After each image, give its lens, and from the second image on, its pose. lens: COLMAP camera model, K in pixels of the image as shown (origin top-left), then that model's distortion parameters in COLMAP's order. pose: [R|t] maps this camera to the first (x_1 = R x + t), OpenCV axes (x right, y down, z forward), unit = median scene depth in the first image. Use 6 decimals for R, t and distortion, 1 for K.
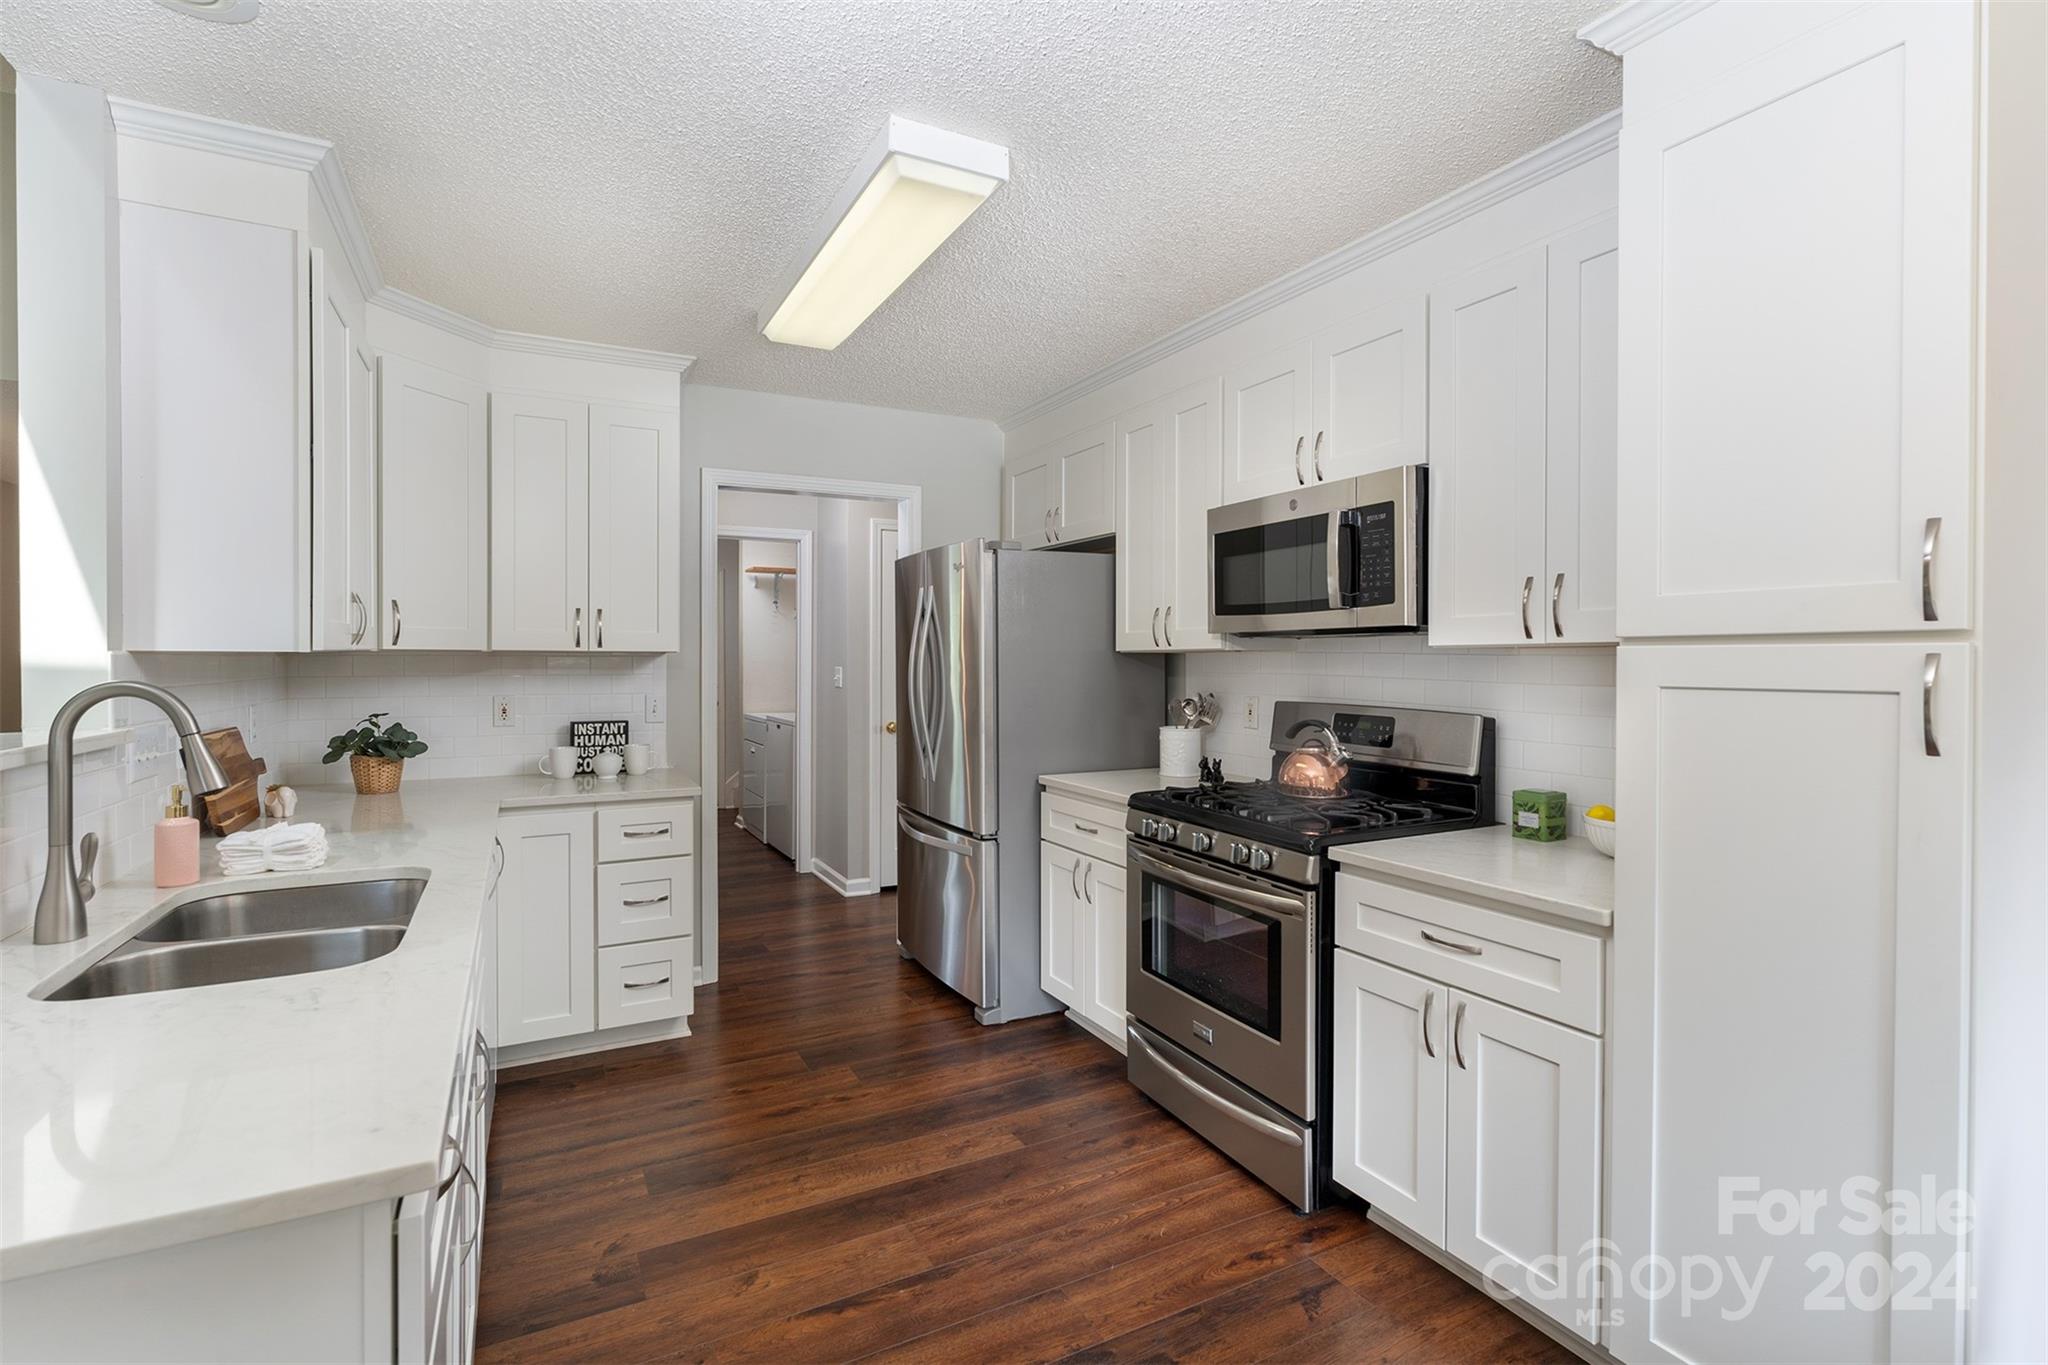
lens RADIAL K [[918.0, 0, 1011.0], [0, 918.0, 668.6], [0, 0, 1]] dist [0.001659, 0.000100]
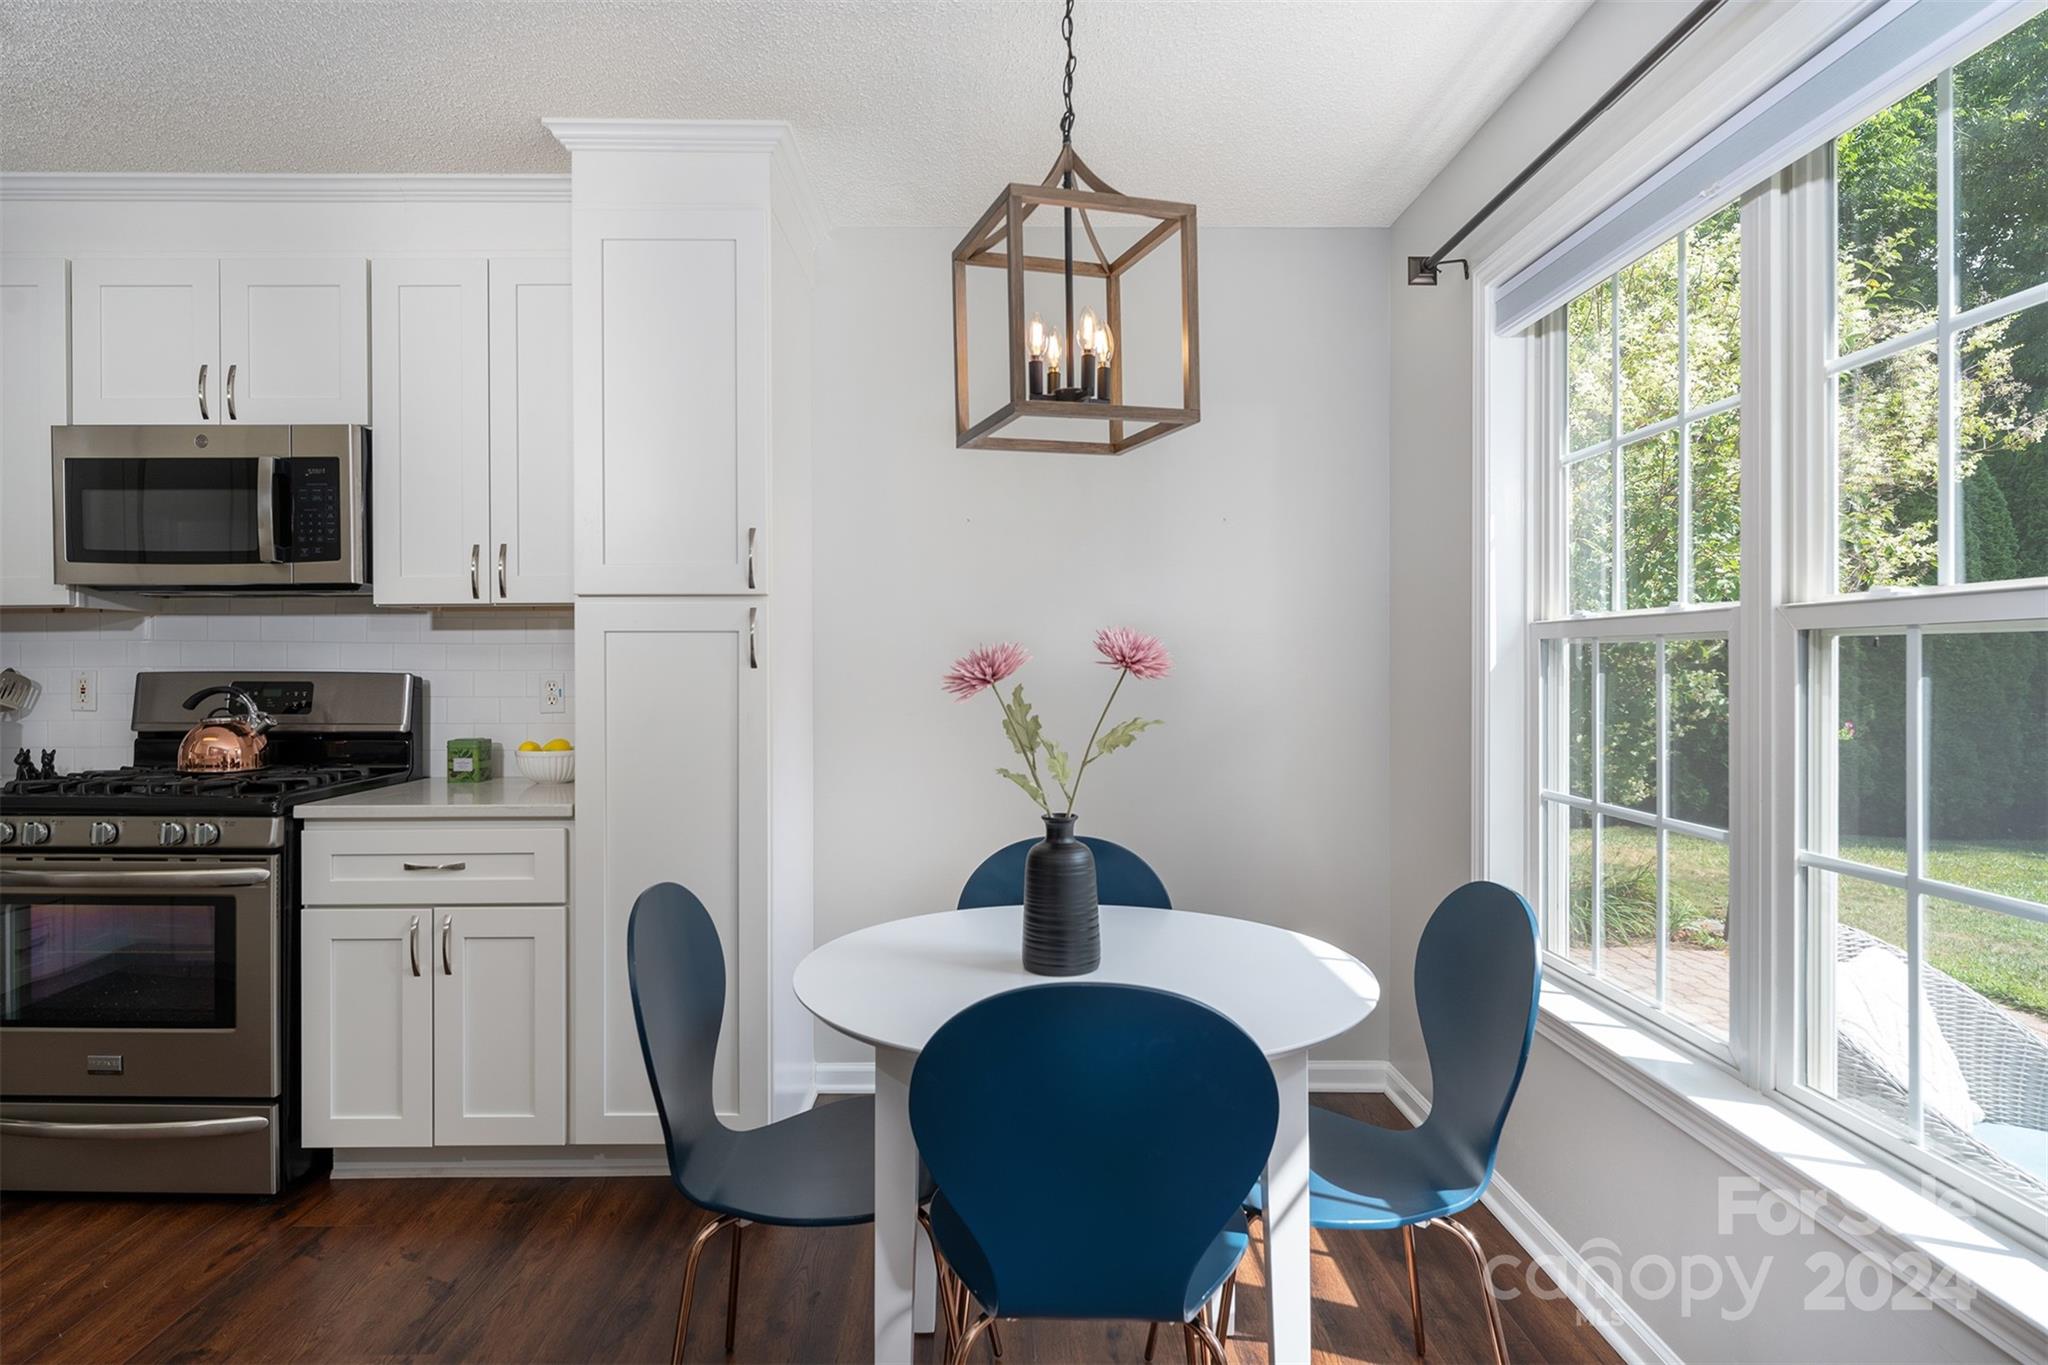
lens RADIAL K [[1164.9, 0, 1016.5], [0, 1164.9, 672.3], [0, 0, 1]] dist [0.001175, 0.001141]
pose [[0.438930, -0.010002, 0.898465, -0.397748], [0.012633, 0.999908, 0.004960, 0.053408], [-0.898432, 0.009174, 0.439016, -0.212753]]
